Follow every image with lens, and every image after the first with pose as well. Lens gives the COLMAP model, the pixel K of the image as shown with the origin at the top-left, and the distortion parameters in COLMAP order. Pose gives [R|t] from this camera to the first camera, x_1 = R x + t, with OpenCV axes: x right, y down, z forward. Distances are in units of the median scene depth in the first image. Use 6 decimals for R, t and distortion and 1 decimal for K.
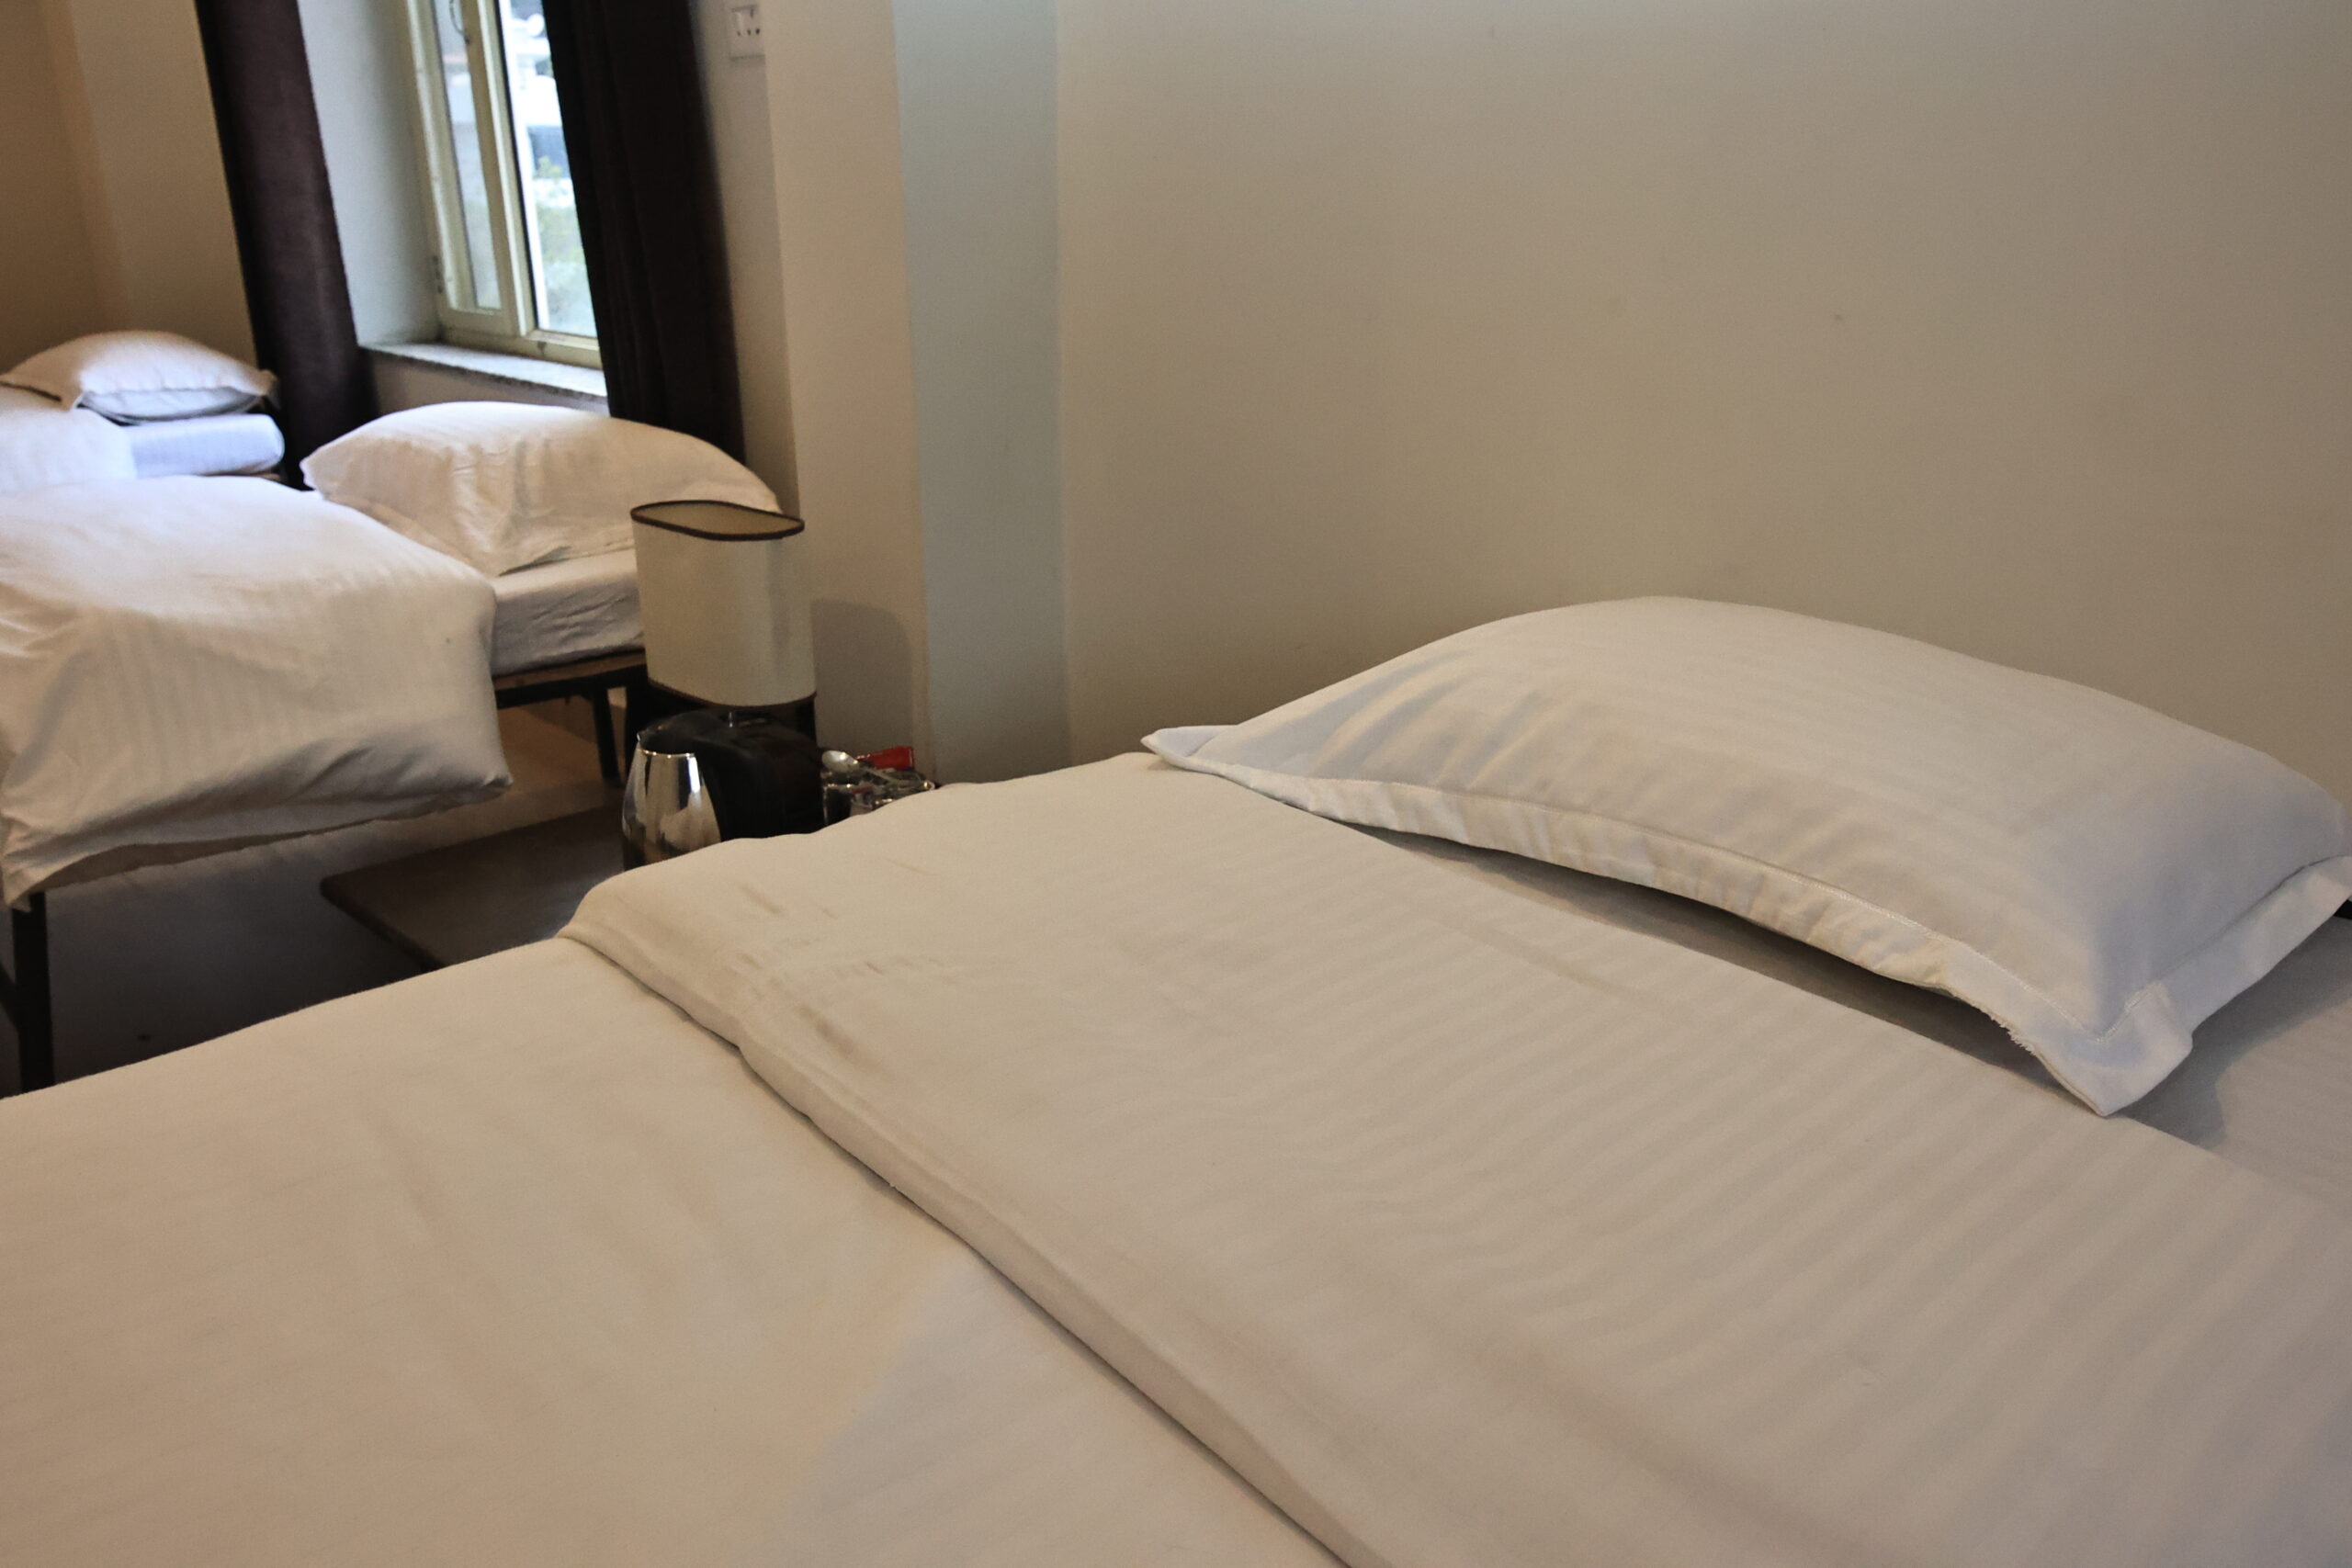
lens RADIAL K [[1781.6, 0, 1173.7], [0, 1781.6, 785.6], [0, 0, 1]] dist [0.039598, -0.002967]
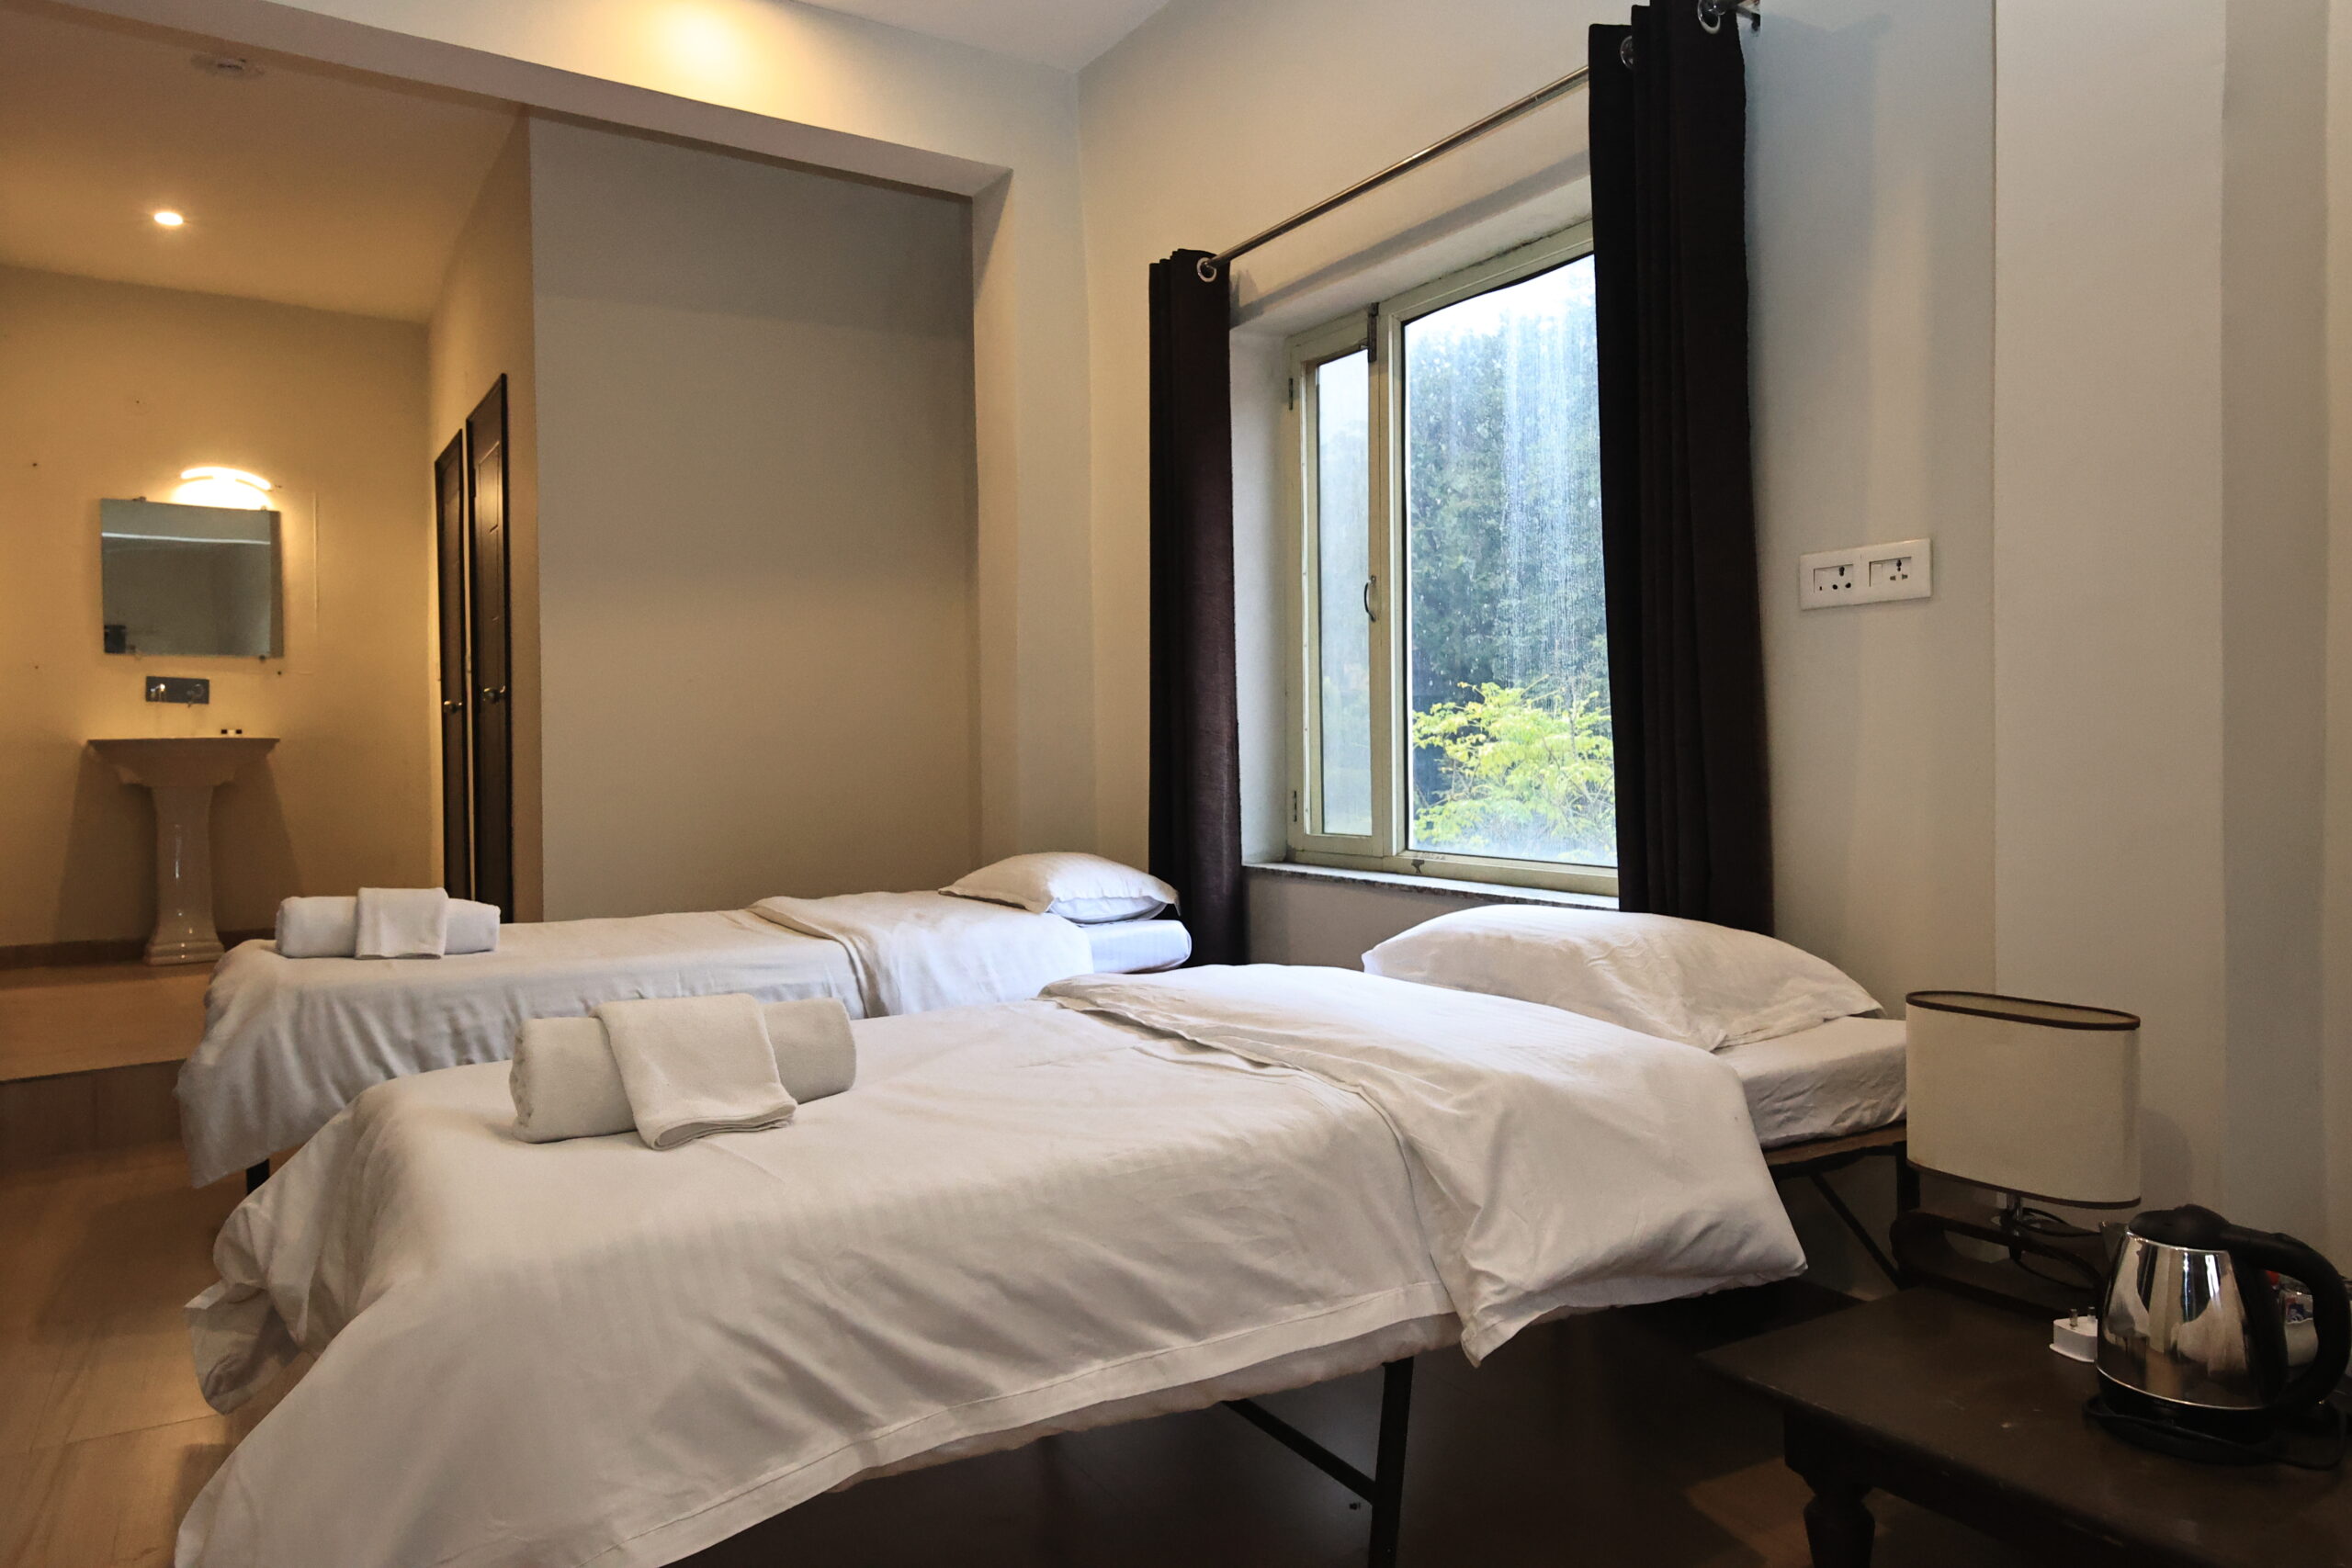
lens RADIAL K [[1608.1, 0, 1174.8], [0, 1608.1, 767.9], [0, 0, 1]] dist [0.043479, 0.007595]
pose [[0.978464, -0.001191, -0.206414, -0.442225], [-0.063241, 0.950166, -0.305264, 0.027403], [0.196491, 0.311743, 0.929628, 0.005498]]
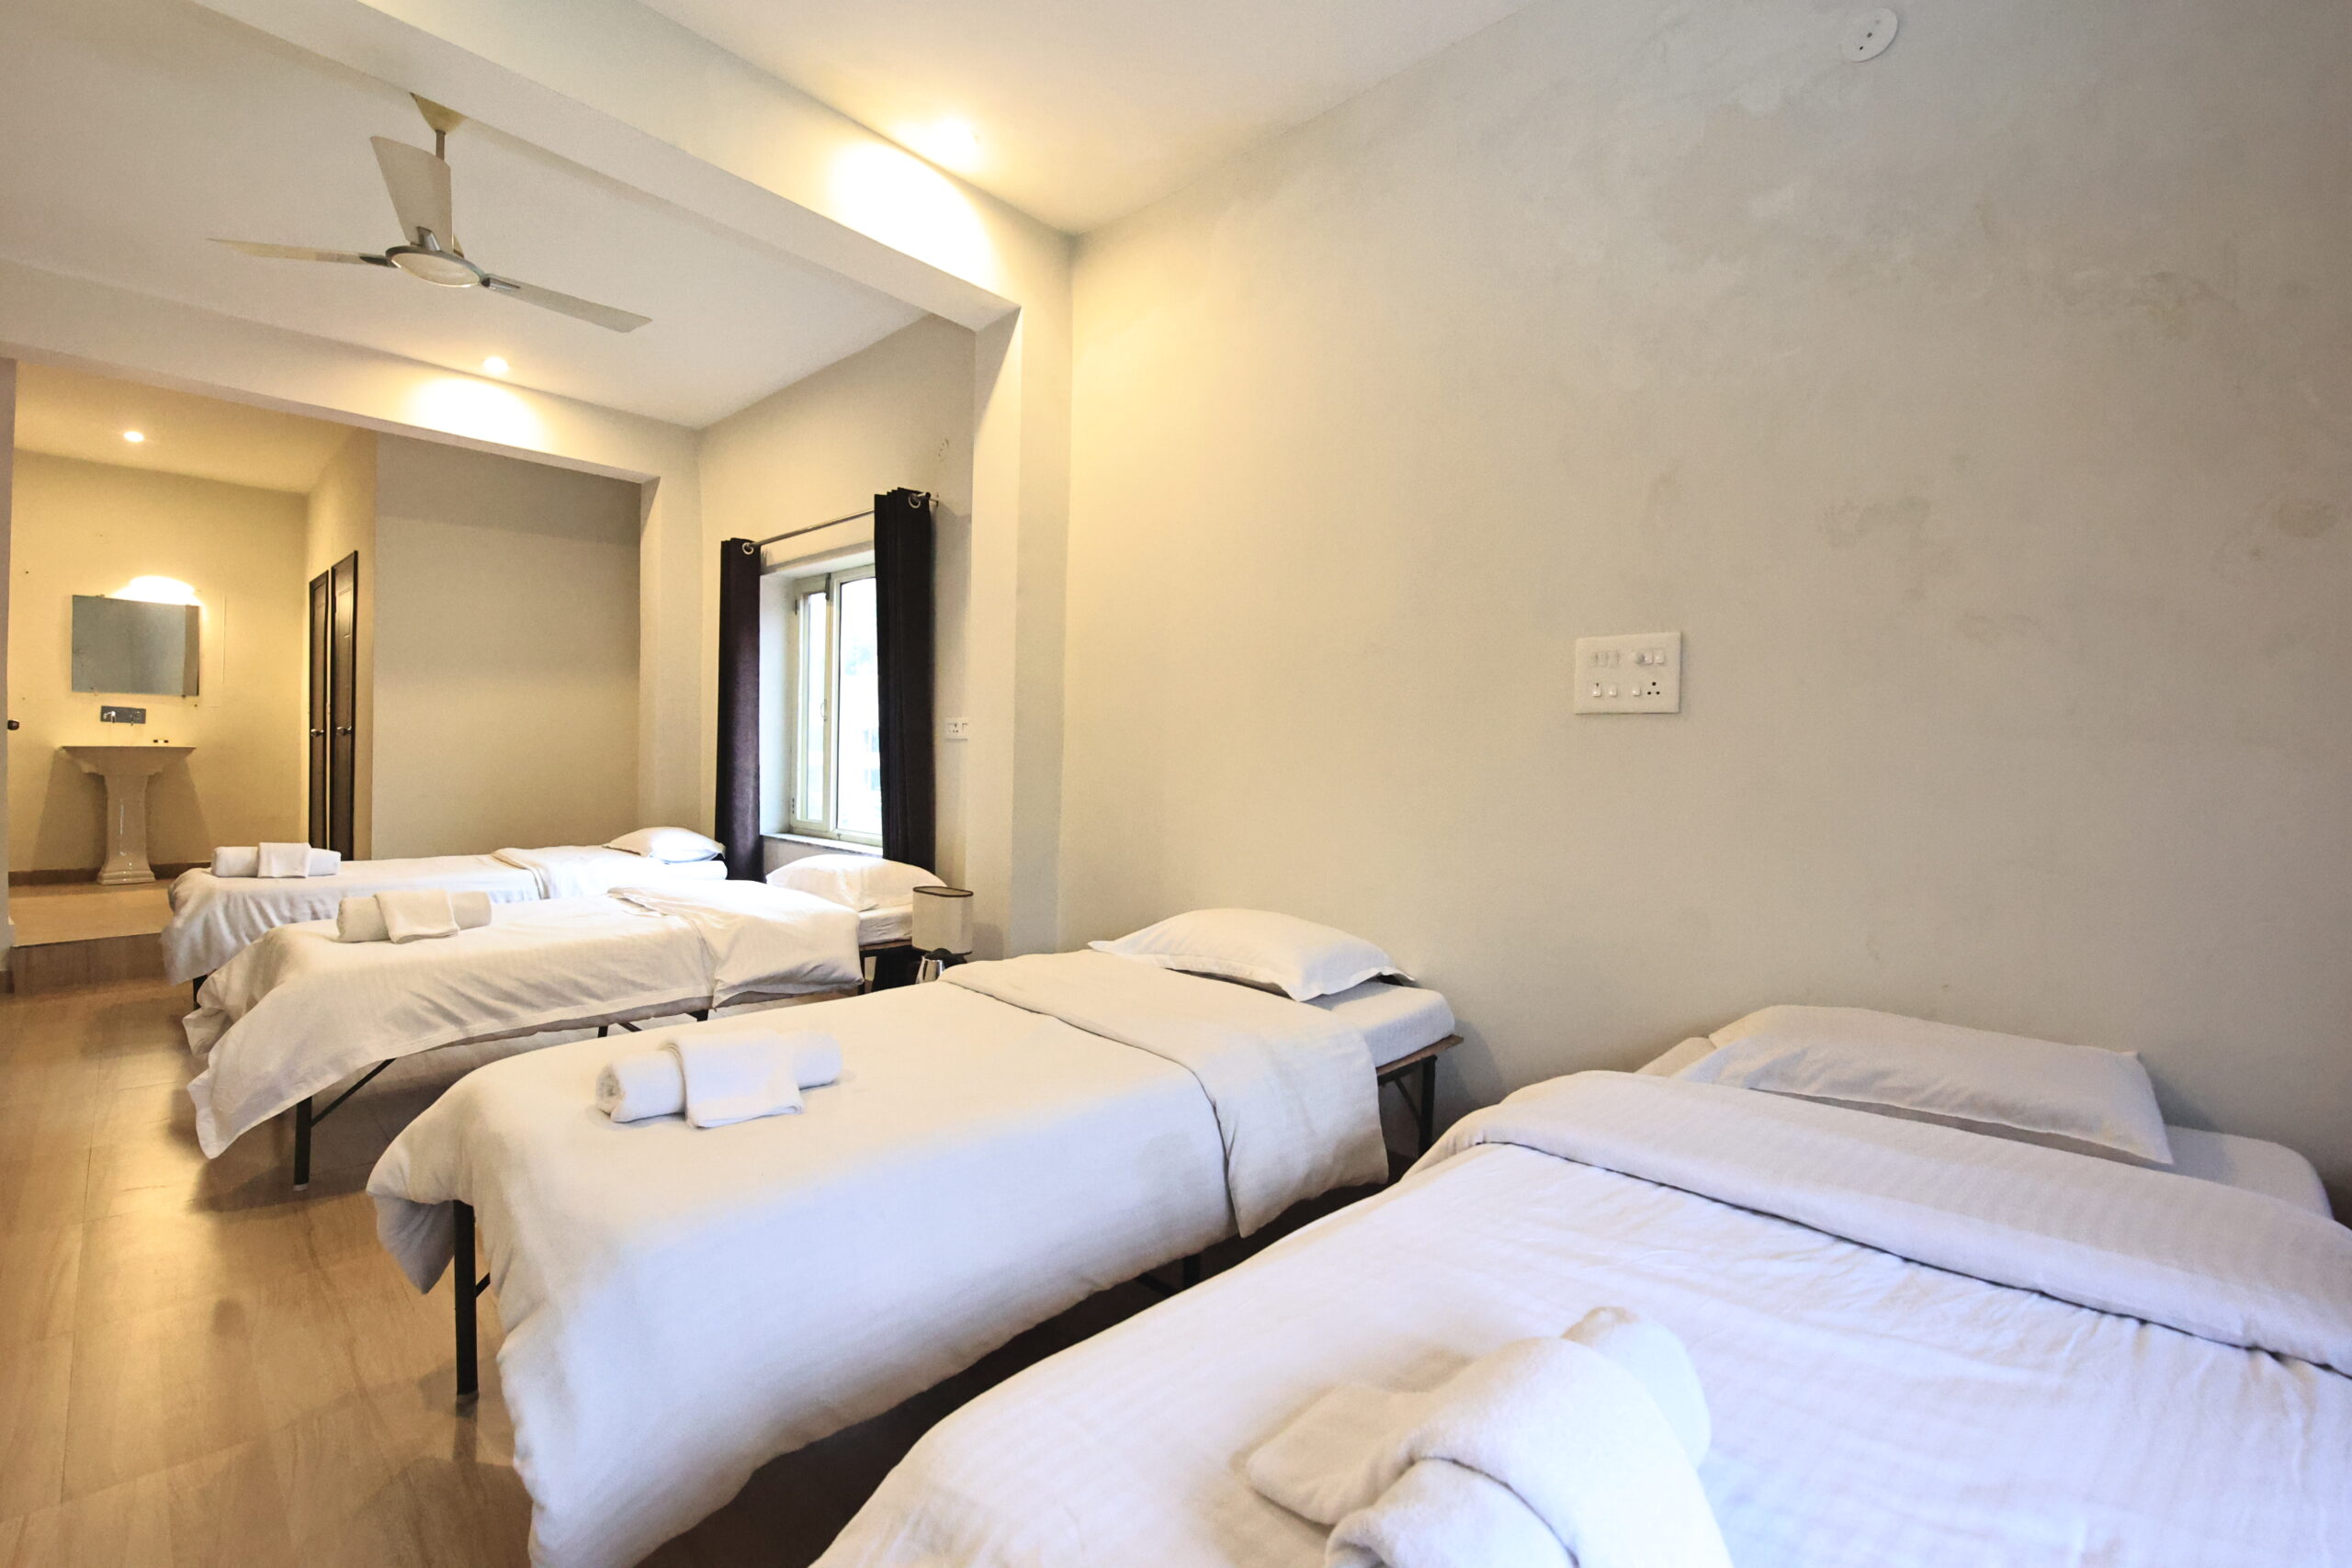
lens RADIAL K [[1019.5, 0, 1174.6], [0, 1019.5, 774.2], [0, 0, 1]] dist [-0.009999, -0.002273]
pose [[0.996724, 0.026724, 0.076337, -0.005151], [-0.002100, 0.952067, -0.305881, 0.152237], [-0.080852, 0.304719, 0.949004, -0.582750]]
